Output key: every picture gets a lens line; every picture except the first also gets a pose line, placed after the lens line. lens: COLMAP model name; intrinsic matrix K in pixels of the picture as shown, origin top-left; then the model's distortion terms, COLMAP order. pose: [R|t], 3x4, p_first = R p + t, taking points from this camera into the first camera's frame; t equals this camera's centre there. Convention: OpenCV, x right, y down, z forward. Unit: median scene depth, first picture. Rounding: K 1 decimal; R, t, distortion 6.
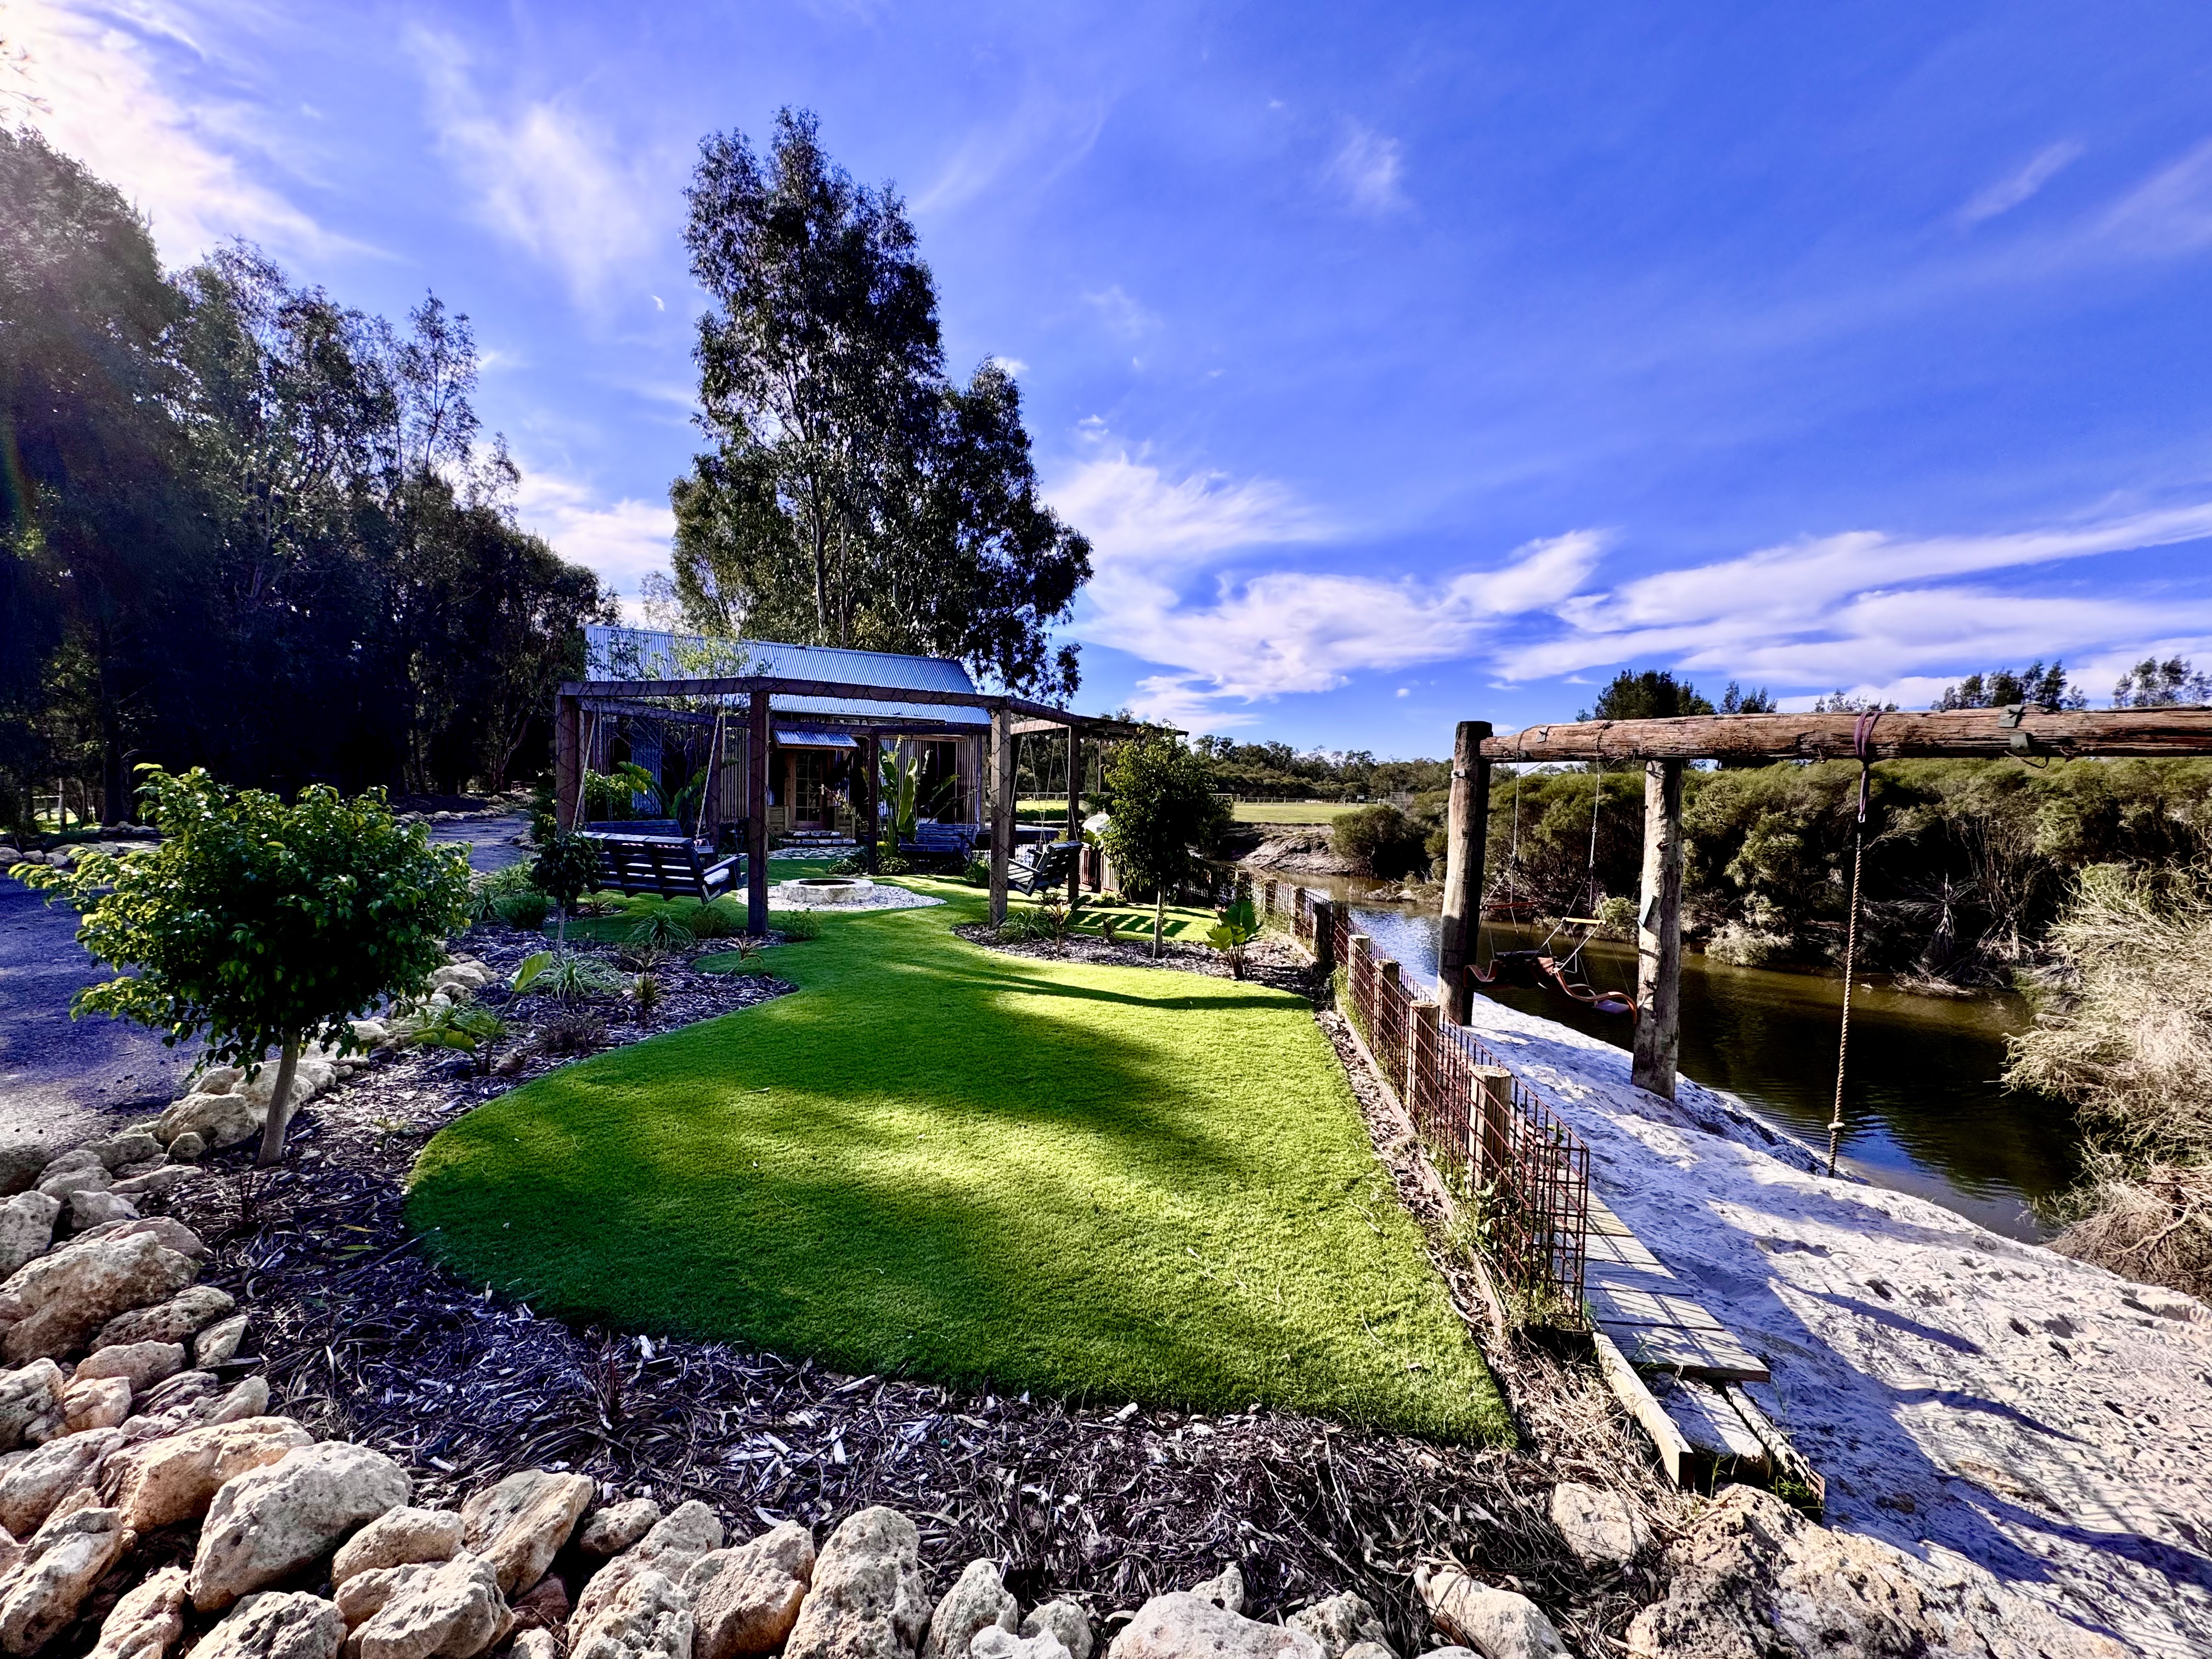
lens RADIAL K [[879.1, 0, 1100.3], [0, 879.1, 819.2], [0, 0, 1]] dist [-0.002492, -0.000051]
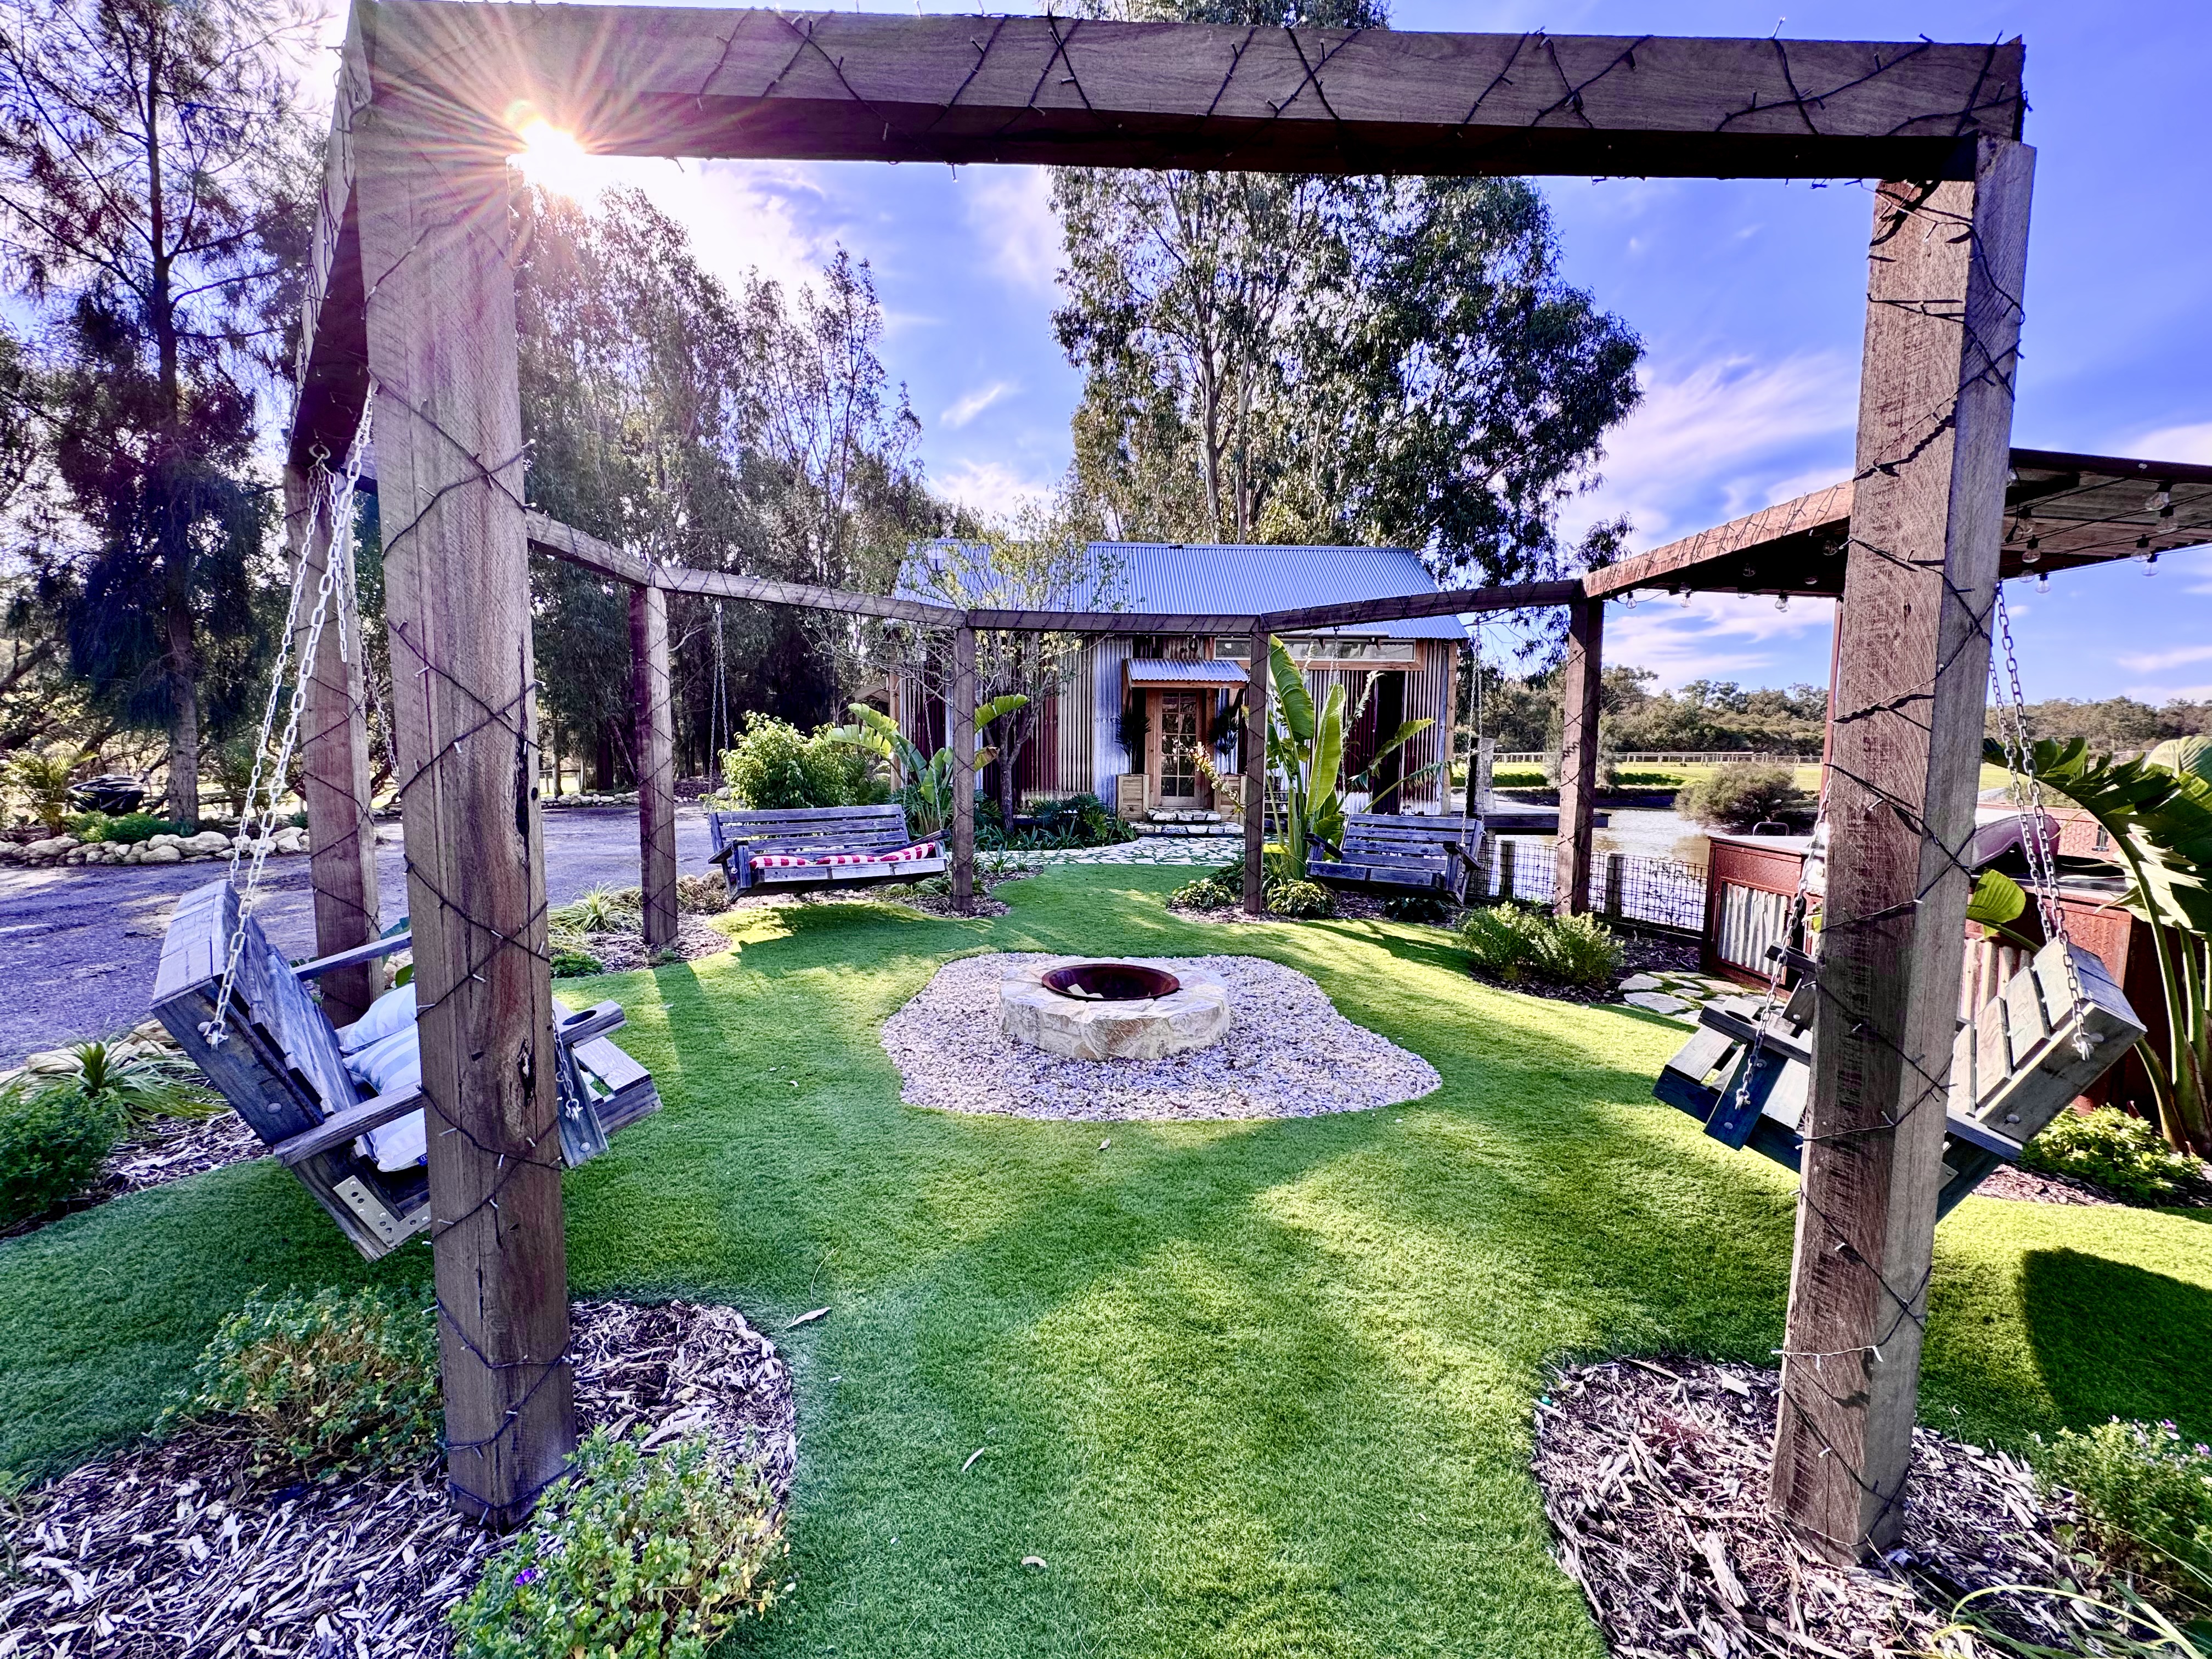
lens RADIAL K [[881.4, 0, 1106.0], [0, 881.4, 829.5], [0, 0, 1]] dist [0.000244, 0.000333]
pose [[0.895813, 0.025744, -0.443686, -0.030790], [-0.002292, 0.998575, 0.053314, -0.003285], [0.444426, -0.046742, 0.894595, 0.140428]]
